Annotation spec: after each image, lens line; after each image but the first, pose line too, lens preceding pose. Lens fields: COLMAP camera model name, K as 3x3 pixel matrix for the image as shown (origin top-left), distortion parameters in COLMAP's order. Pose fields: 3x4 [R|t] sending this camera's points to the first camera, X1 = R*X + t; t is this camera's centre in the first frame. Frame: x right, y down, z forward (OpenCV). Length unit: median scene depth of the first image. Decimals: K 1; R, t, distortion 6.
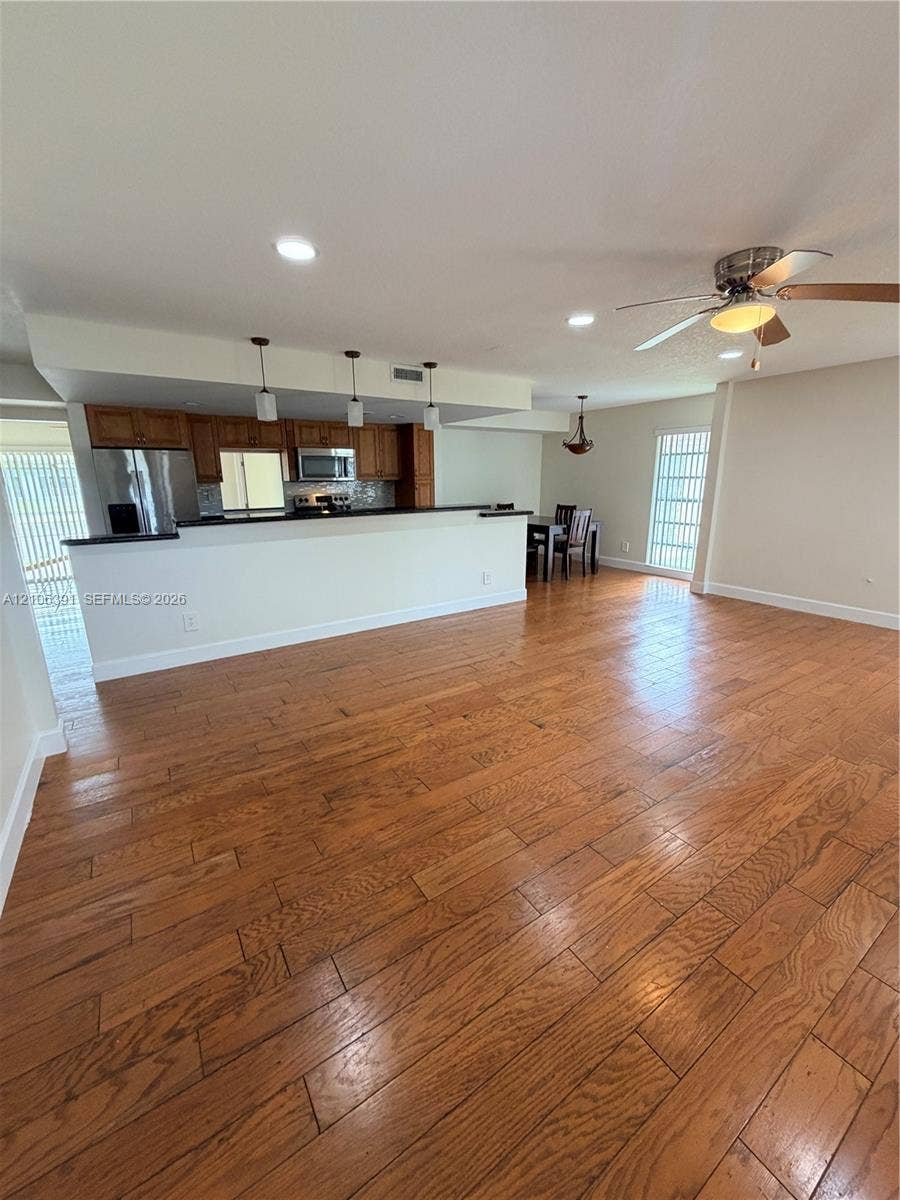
lens RADIAL K [[481.9, 0, 447.9], [0, 481.9, 598.1], [0, 0, 1]] dist [-0.001424, 0.000813]
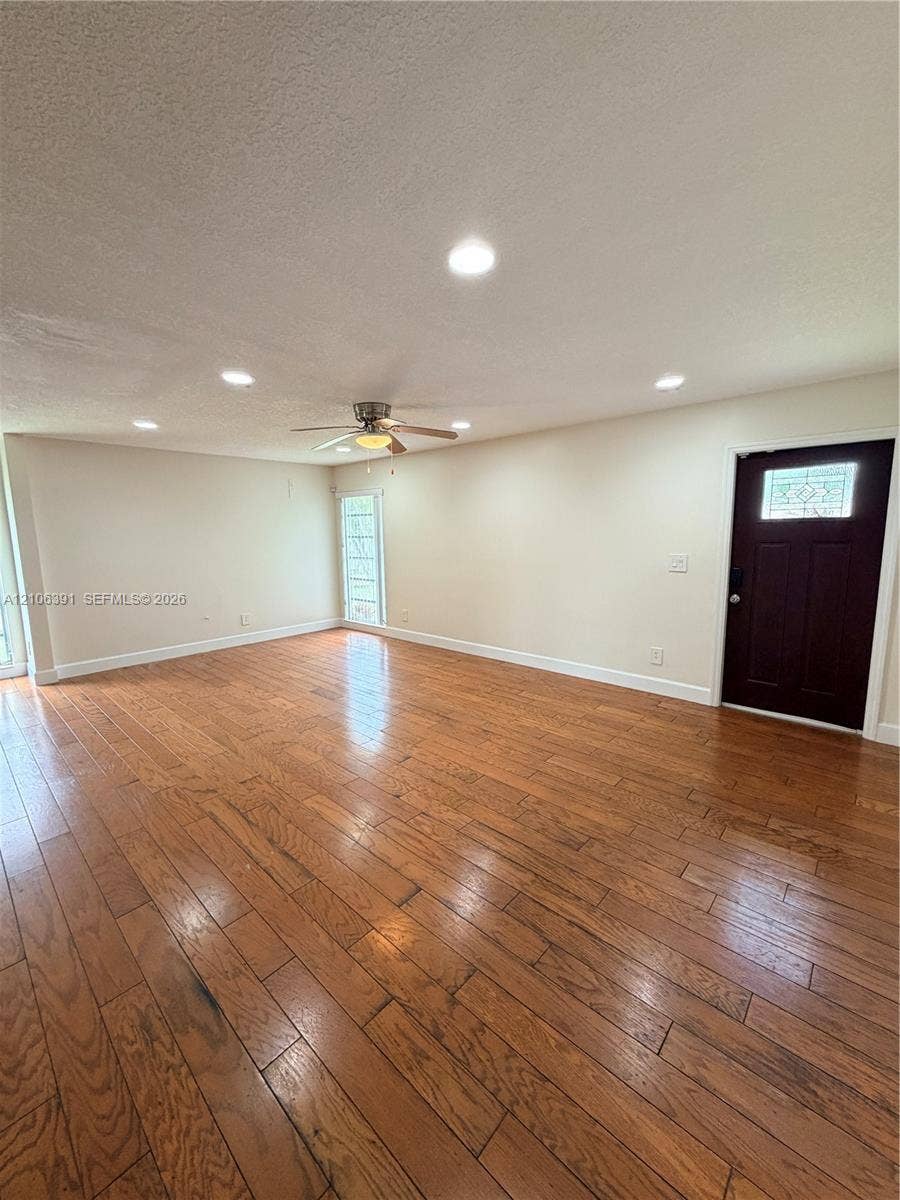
lens RADIAL K [[481.9, 0, 435.5], [0, 481.9, 600.2], [0, 0, 1]] dist [-0.001424, 0.000813]
pose [[-0.232875, -0.130674, 0.963687, -0.991740], [0.253448, 0.948533, 0.189865, -0.324466], [-0.938900, 0.288460, -0.187771, 1.194238]]
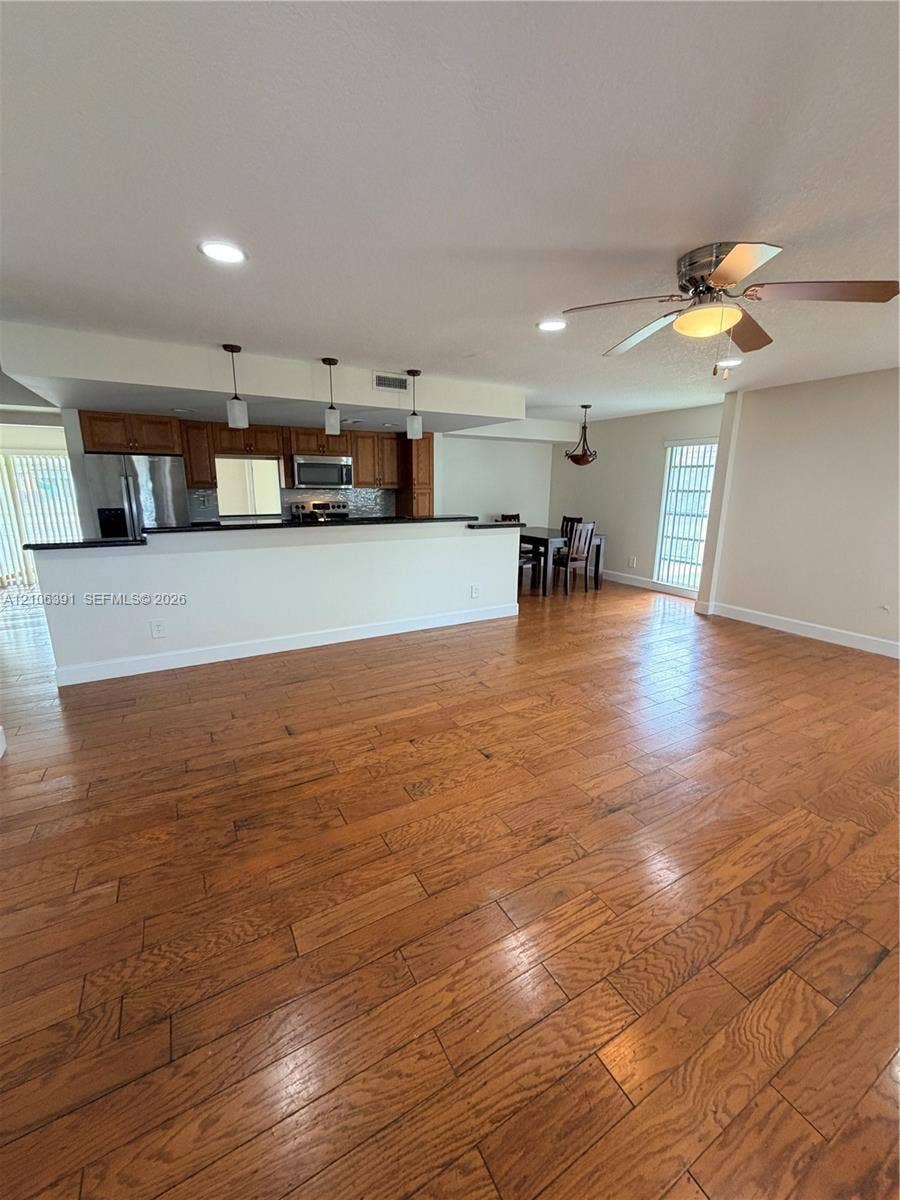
lens RADIAL K [[481.9, 0, 447.5], [0, 481.9, 597.8], [0, 0, 1]] dist [-0.001424, 0.000813]
pose [[0.997721, 0.030390, -0.060242, 0.183977], [-0.031335, 0.999399, -0.014805, -0.027893], [0.059756, 0.016659, 0.998074, 0.067513]]
